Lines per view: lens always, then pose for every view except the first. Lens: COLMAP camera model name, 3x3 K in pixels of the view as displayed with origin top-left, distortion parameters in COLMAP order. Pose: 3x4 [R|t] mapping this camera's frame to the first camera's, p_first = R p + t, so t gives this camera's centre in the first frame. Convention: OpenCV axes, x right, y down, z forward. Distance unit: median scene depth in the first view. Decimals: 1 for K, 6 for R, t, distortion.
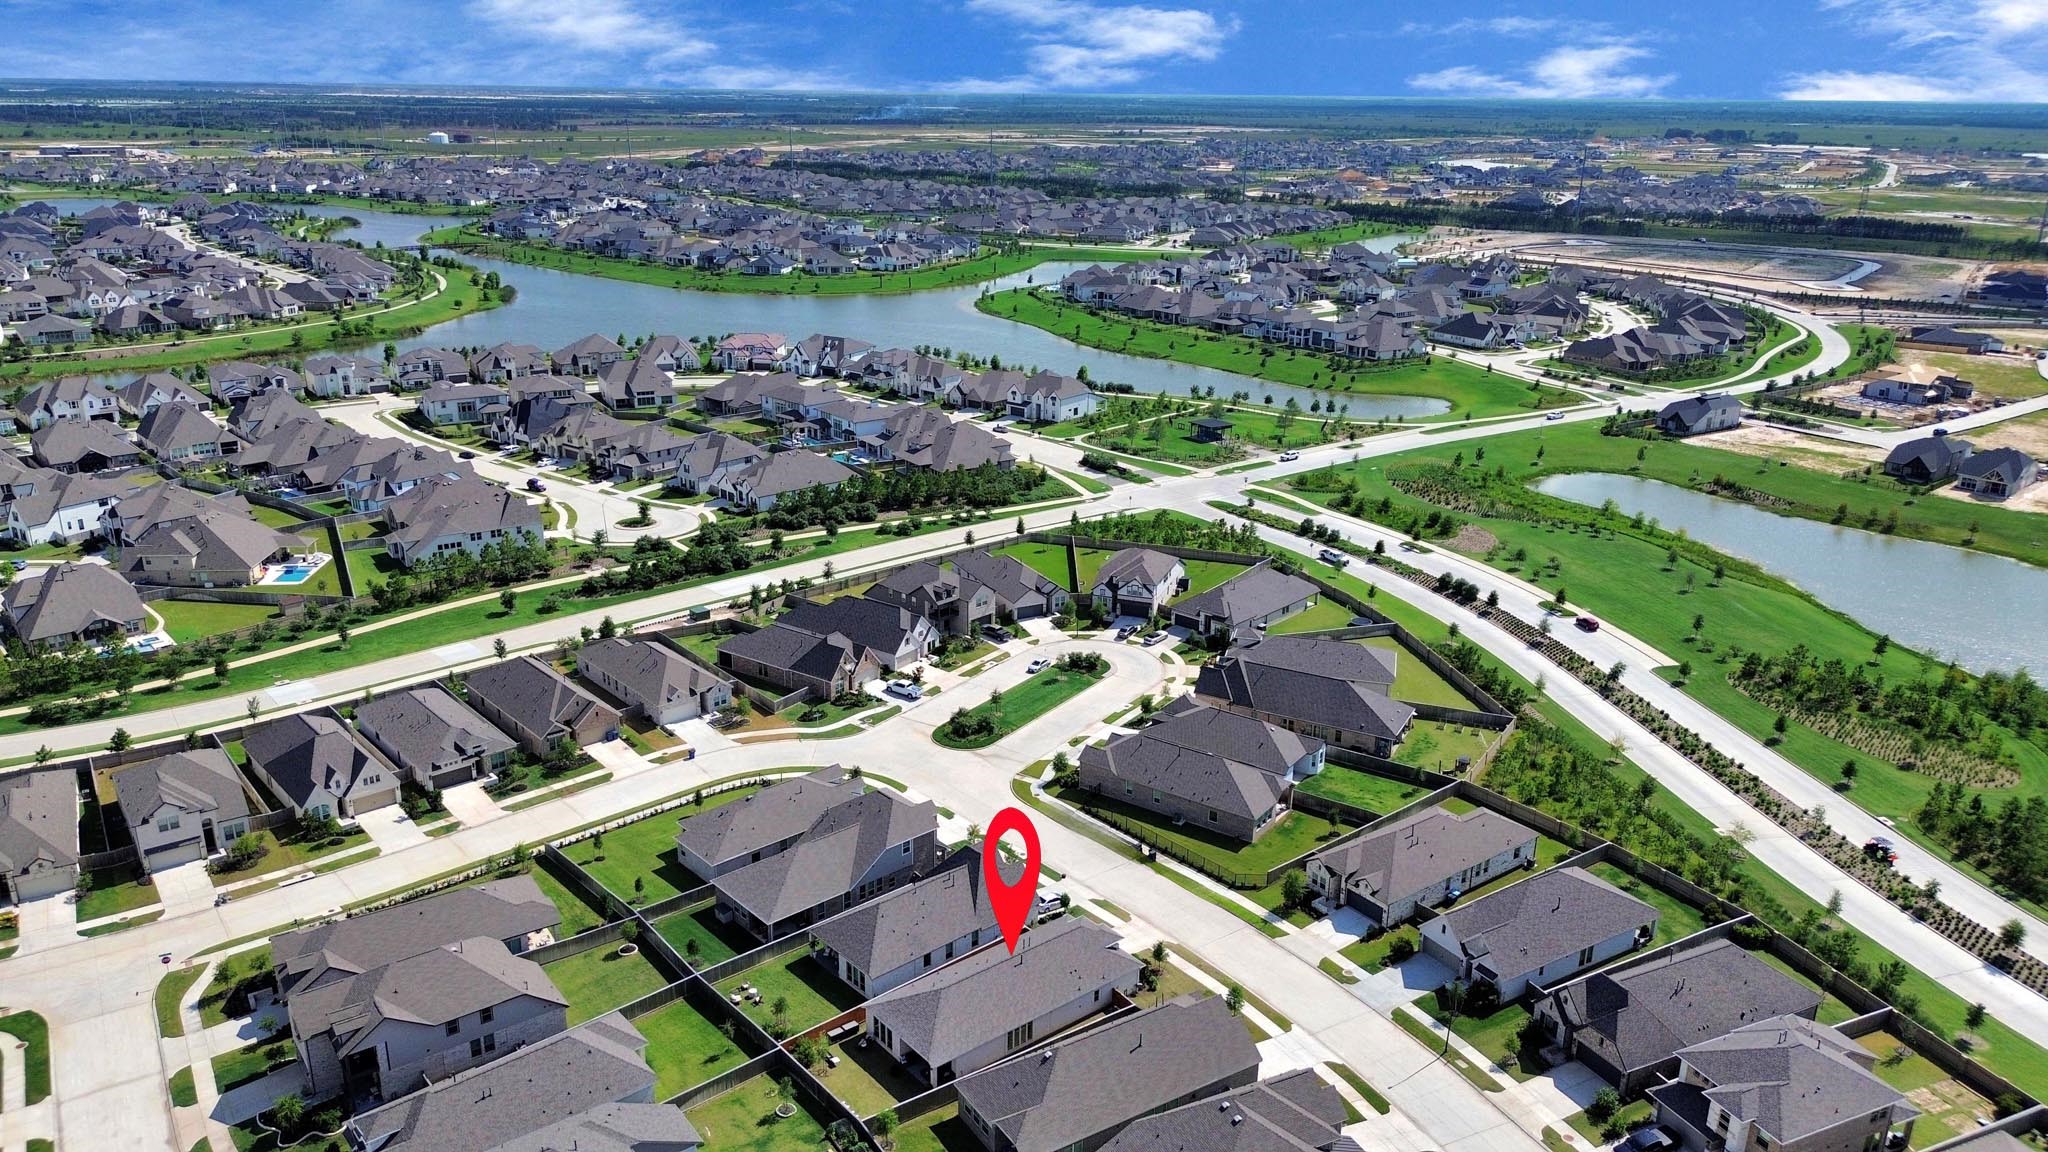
lens RADIAL K [[1440.5, 0, 1024.0], [0, 1440.5, 576.0], [0, 0, 1]] dist [0.086374, -0.099053]
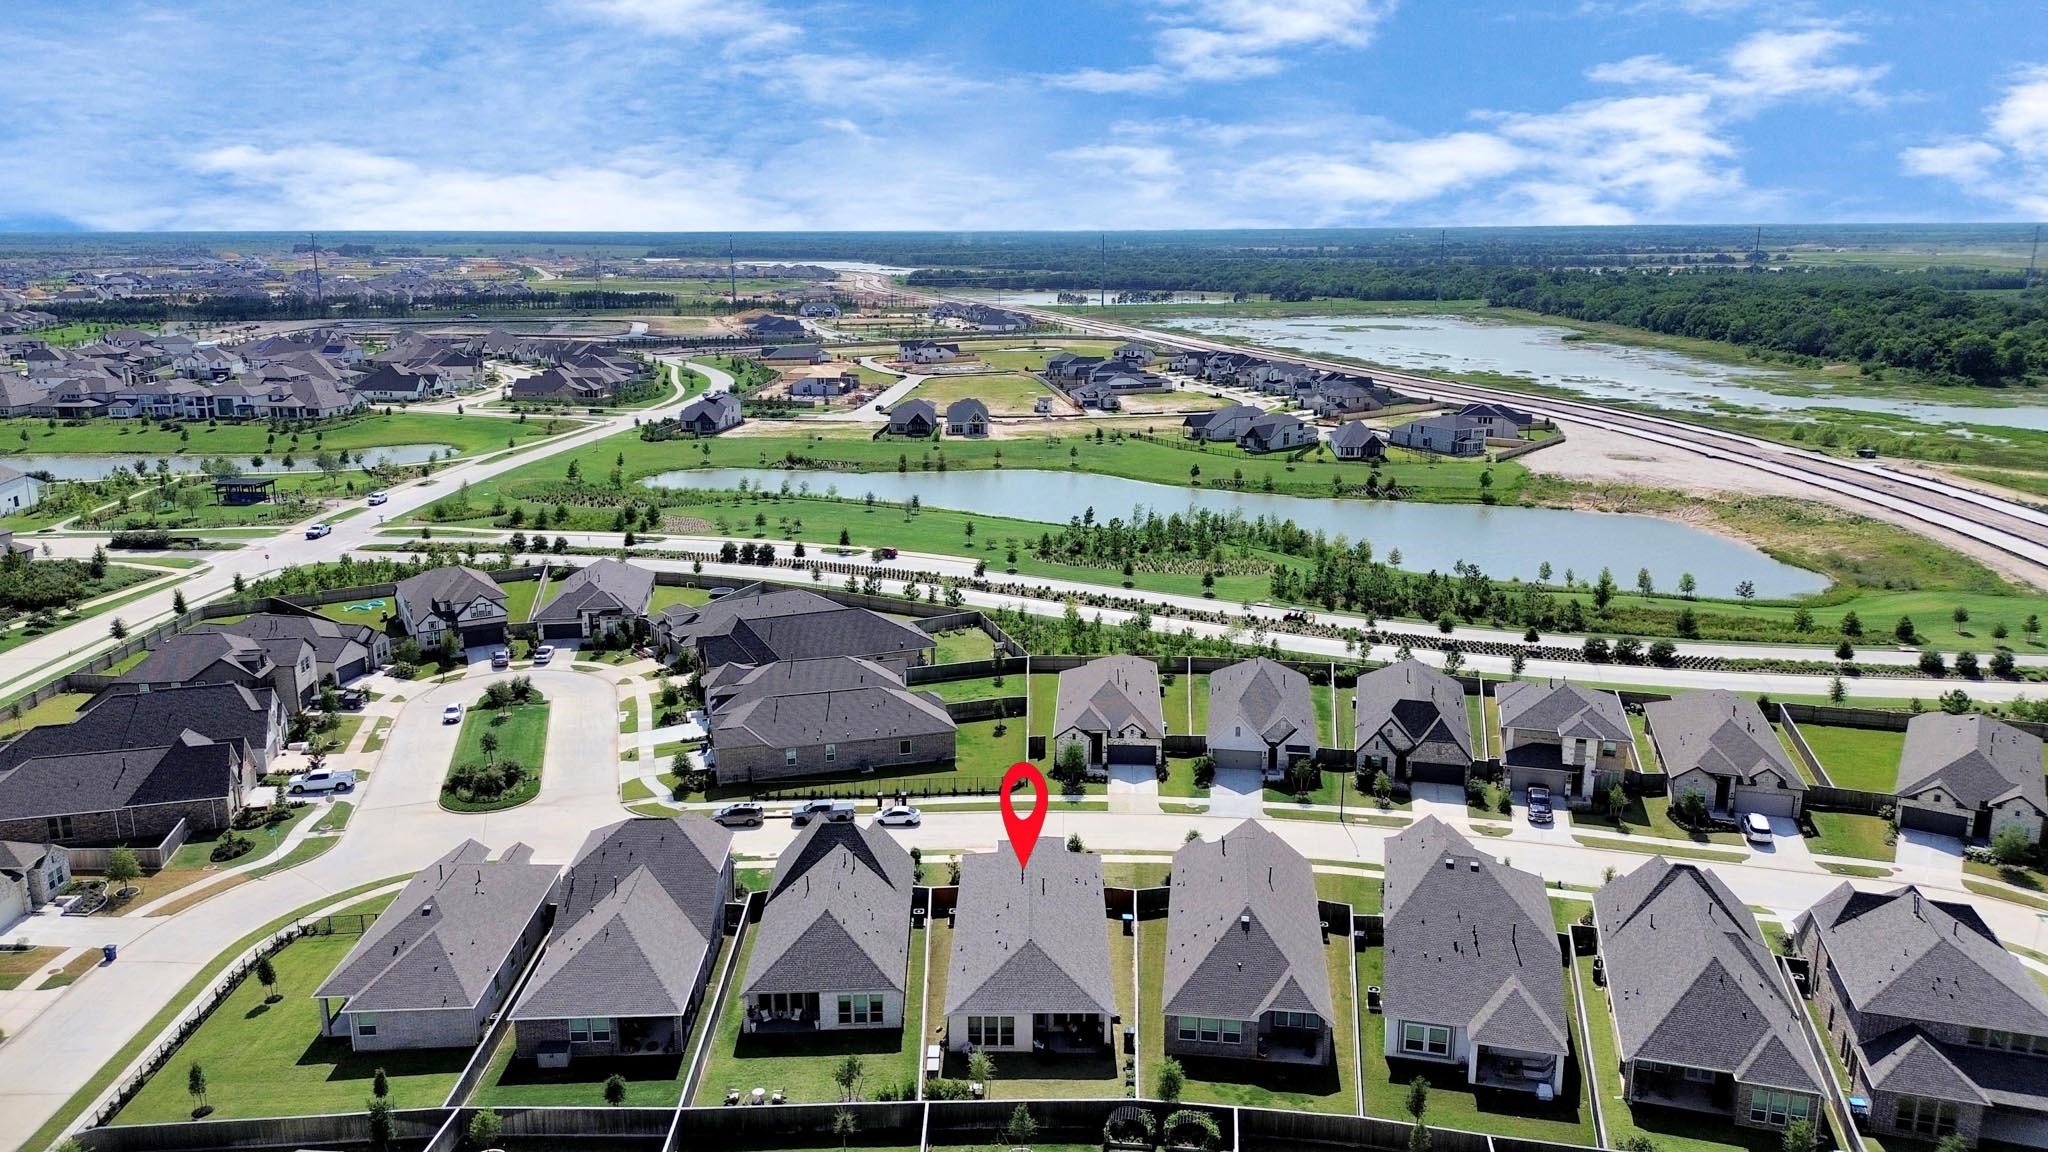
lens RADIAL K [[1440.5, 0, 1024.0], [0, 1440.5, 576.0], [0, 0, 1]] dist [0.086374, -0.099053]
pose [[0.637131, -0.192166, 0.746415, -0.332979], [0.253457, 0.966799, 0.032556, 0.042087], [-0.727889, 0.168442, 0.664684, 0.263805]]
